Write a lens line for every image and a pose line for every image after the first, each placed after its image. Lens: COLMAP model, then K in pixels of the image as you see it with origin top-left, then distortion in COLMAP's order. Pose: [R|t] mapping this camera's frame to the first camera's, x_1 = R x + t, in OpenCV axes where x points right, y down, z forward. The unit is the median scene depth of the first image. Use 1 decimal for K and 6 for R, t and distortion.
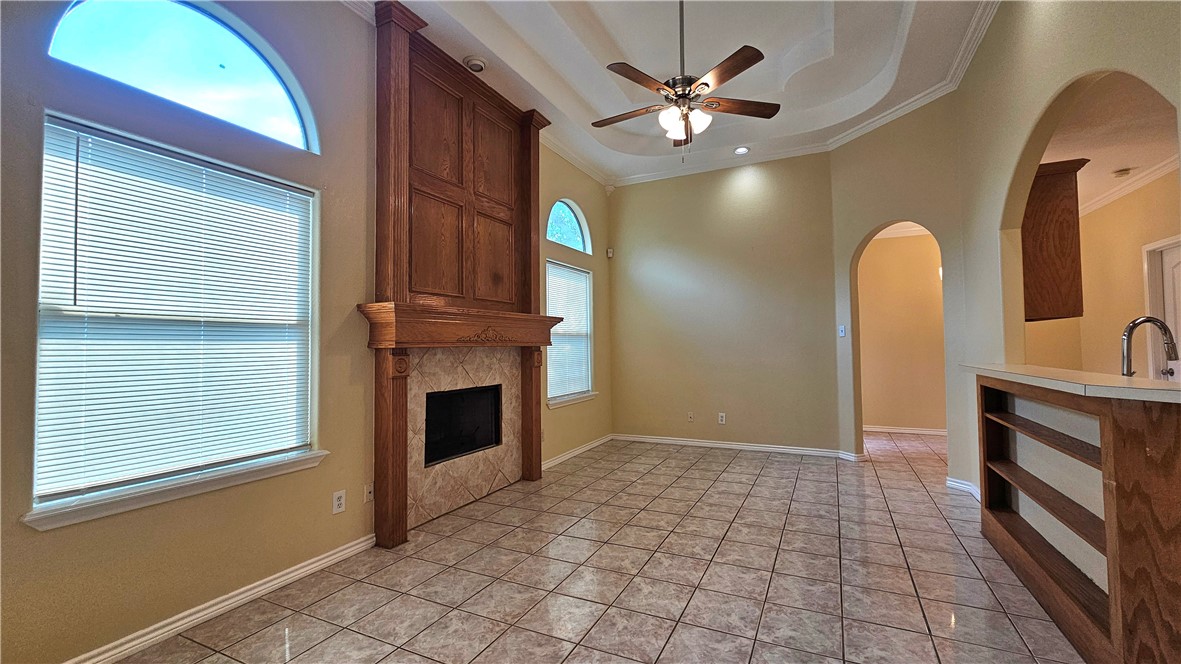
lens RADIAL K [[478.6, 0, 588.5], [0, 478.6, 329.6], [0, 0, 1]] dist [-0.000150, -0.000575]
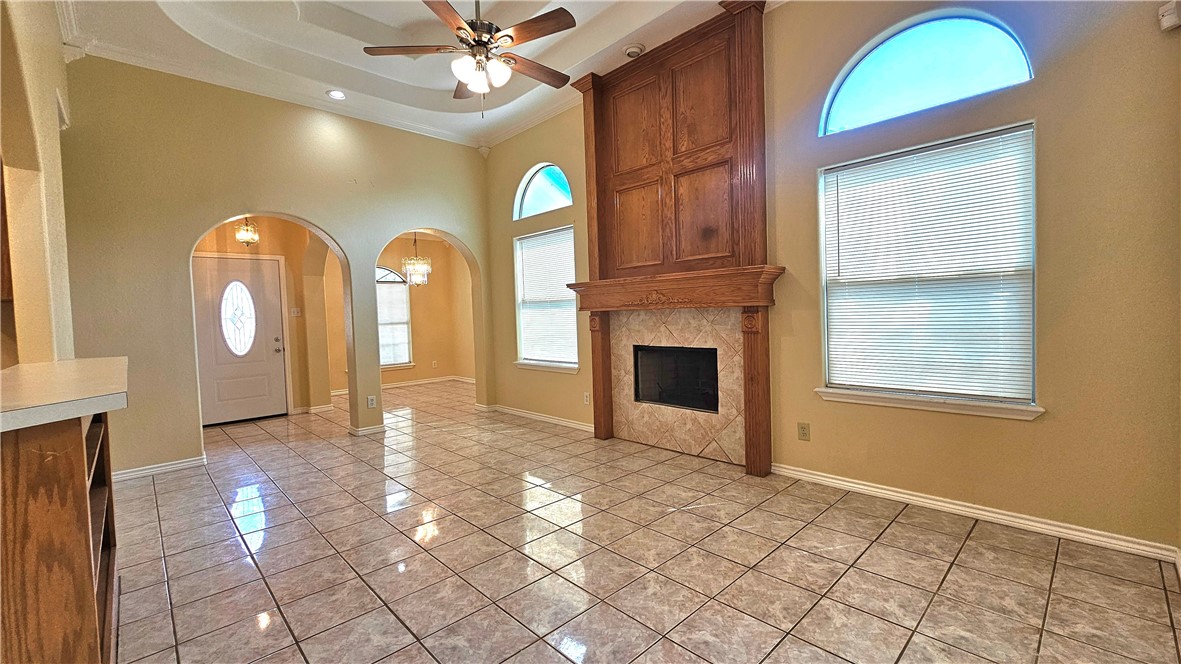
lens RADIAL K [[478.6, 0, 603.0], [0, 478.6, 328.0], [0, 0, 1]] dist [-0.000150, -0.000575]
pose [[-0.314218, 0.056070, -0.947694, 0.842645], [0.067108, 0.997069, 0.036740, 0.030509], [0.946976, -0.052053, -0.317060, 1.226899]]
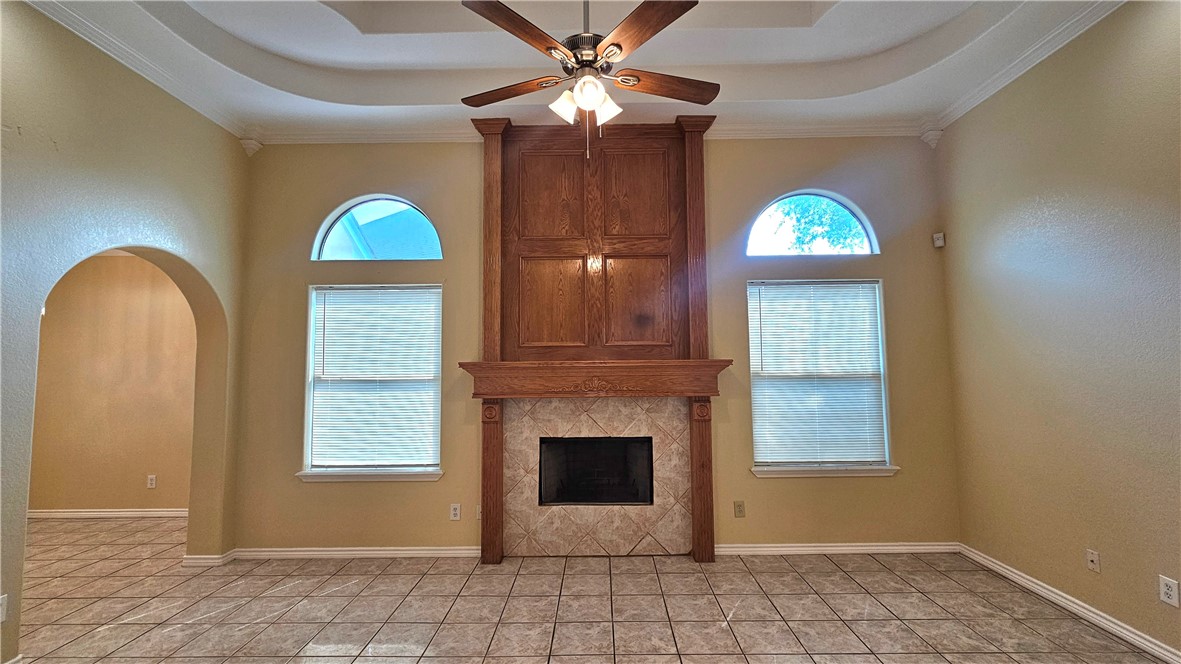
lens RADIAL K [[478.6, 0, 597.5], [0, 478.6, 335.0], [0, 0, 1]] dist [-0.000150, -0.000575]
pose [[0.443469, -0.055082, -0.894596, 0.662246], [0.034126, 0.998424, -0.044558, -0.045628], [0.895640, -0.010769, 0.444650, 0.578221]]
